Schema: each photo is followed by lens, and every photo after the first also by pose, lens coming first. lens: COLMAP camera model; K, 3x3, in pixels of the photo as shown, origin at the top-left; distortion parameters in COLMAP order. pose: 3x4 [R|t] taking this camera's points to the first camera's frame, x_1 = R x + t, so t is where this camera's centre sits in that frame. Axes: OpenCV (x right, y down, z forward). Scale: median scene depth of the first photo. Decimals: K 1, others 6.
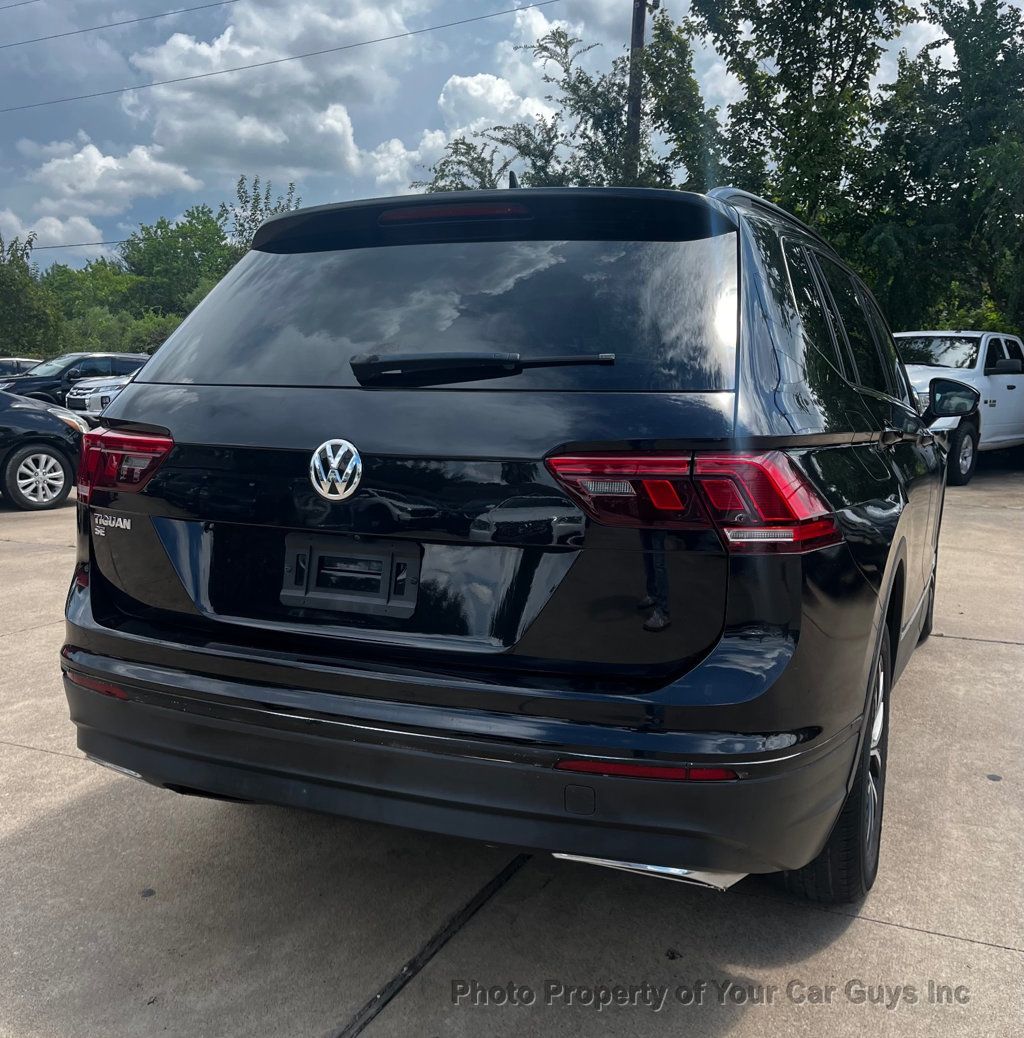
lens RADIAL K [[1098.5, 0, 512.5], [0, 1098.5, 529.1], [0, 0, 1]] dist [0.028148, 0.000000]
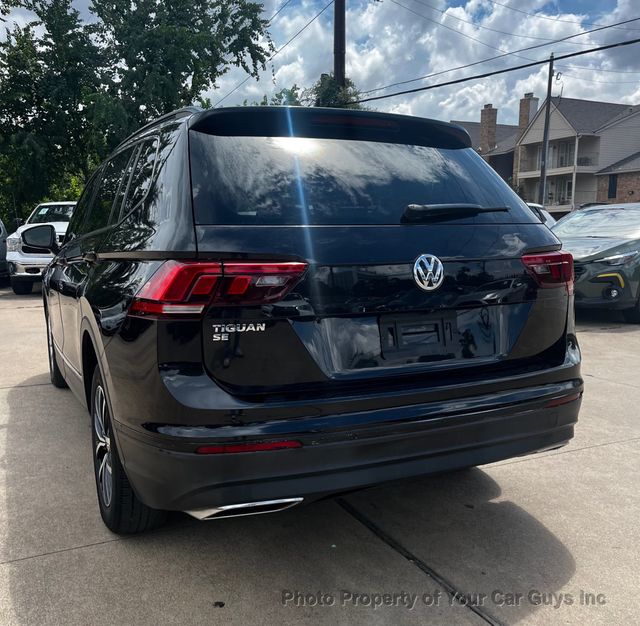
lens RADIAL K [[677.3, 0, 313.9], [0, 677.3, 331.1], [0, 0, 1]] dist [0.028148, 0.000000]
pose [[0.642790, -0.124257, 0.755897, -0.130110], [0.118911, 0.990981, 0.061783, -0.006014], [-0.756757, 0.050172, 0.651768, 0.053910]]
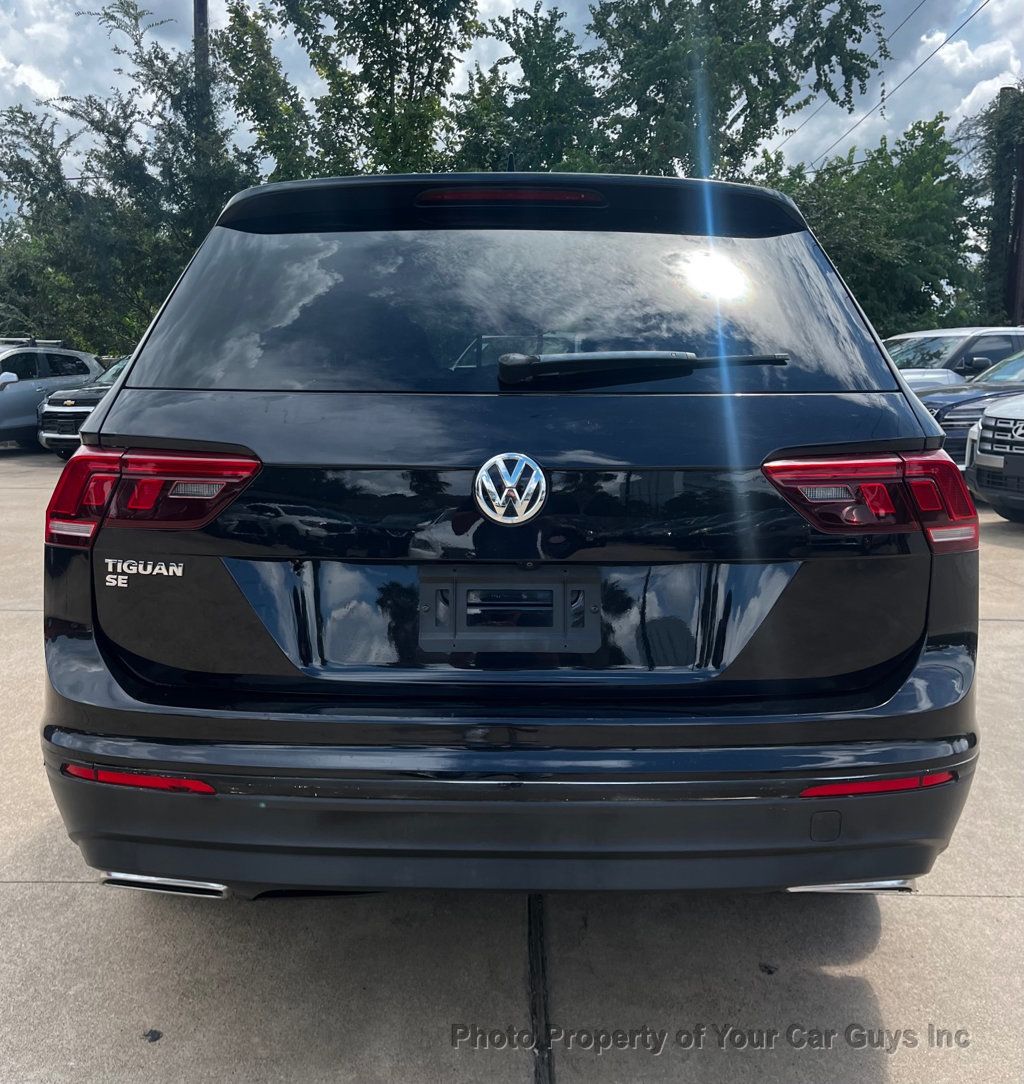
lens RADIAL K [[1107.9, 0, 499.2], [0, 1107.9, 513.8], [0, 0, 1]] dist [0.033868, 0.000000]
pose [[0.919813, -0.054171, 0.388600, -0.060650], [0.058261, 0.998301, 0.001261, -0.004269], [-0.388008, 0.021481, 0.921406, 0.024541]]
